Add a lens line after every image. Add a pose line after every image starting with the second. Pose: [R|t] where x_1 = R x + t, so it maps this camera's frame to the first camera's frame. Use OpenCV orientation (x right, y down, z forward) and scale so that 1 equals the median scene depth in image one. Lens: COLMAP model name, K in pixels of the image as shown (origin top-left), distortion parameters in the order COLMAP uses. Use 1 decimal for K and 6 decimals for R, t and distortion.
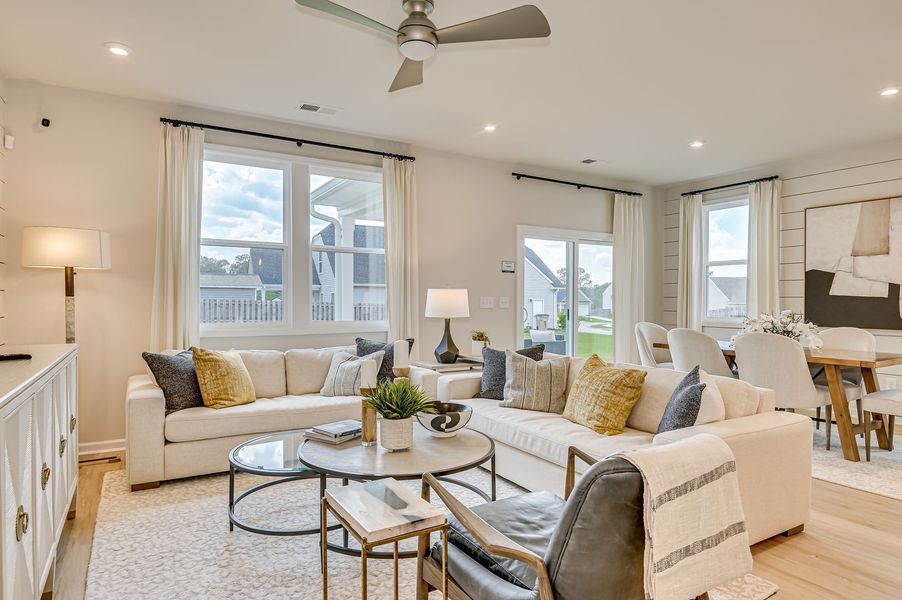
lens RADIAL K [[534.8, 0, 445.0], [0, 534.8, 304.8], [0, 0, 1]] dist [0.002988, -0.003408]
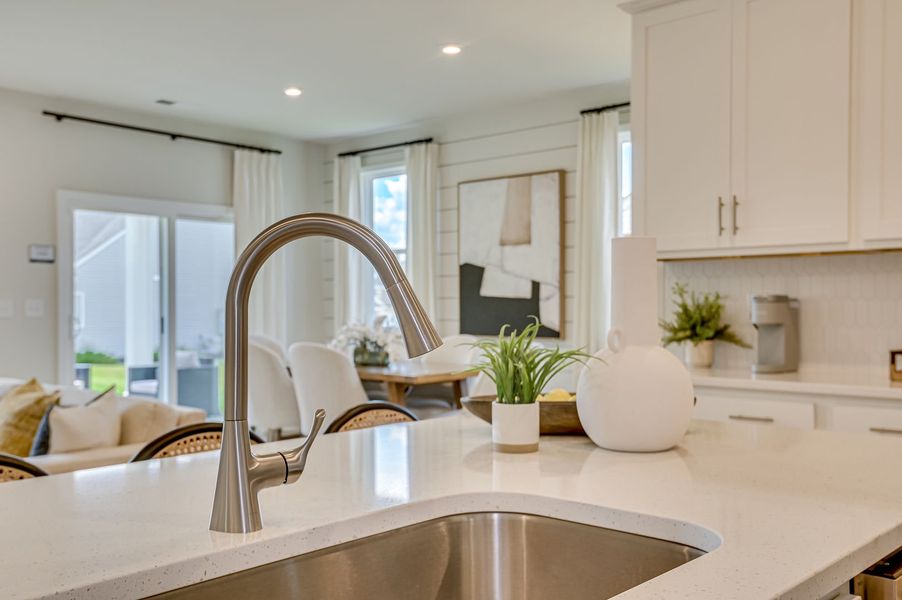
lens RADIAL K [[853.0, 0, 448.3], [0, 853.0, 298.4], [0, 0, 1]] dist [0.007500, 0.000000]
pose [[0.951322, -0.004069, 0.308171, 0.269173], [0.007906, 0.999906, -0.011203, -0.000227], [-0.308097, 0.013094, 0.951265, -0.152618]]
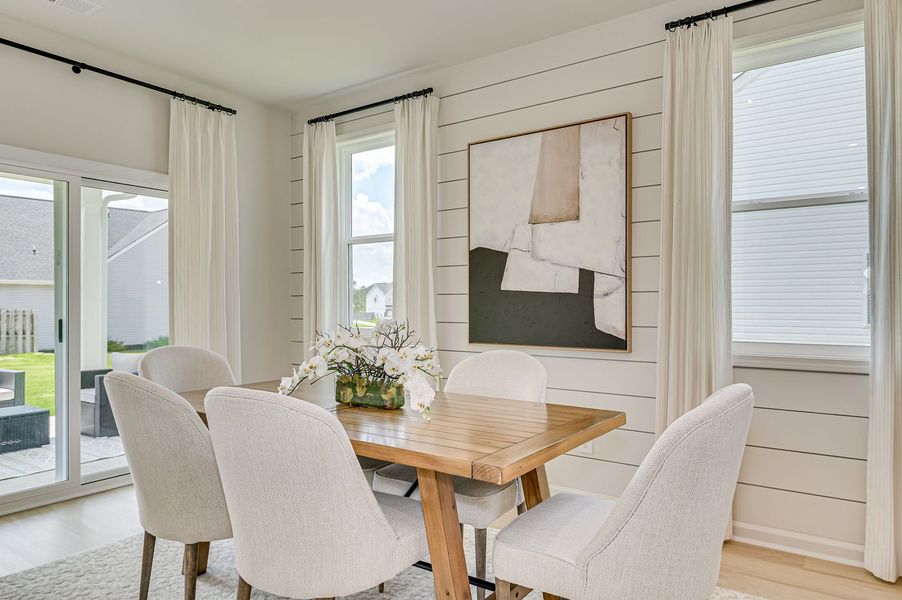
lens RADIAL K [[578.2, 0, 450.5], [0, 578.2, 302.1], [0, 0, 1]] dist [0.009663, -0.000222]
pose [[0.908628, -0.000915, 0.417605, 0.371515], [0.004702, 0.999957, -0.008041, -0.000227], [-0.417580, 0.009270, 0.908593, 0.411299]]
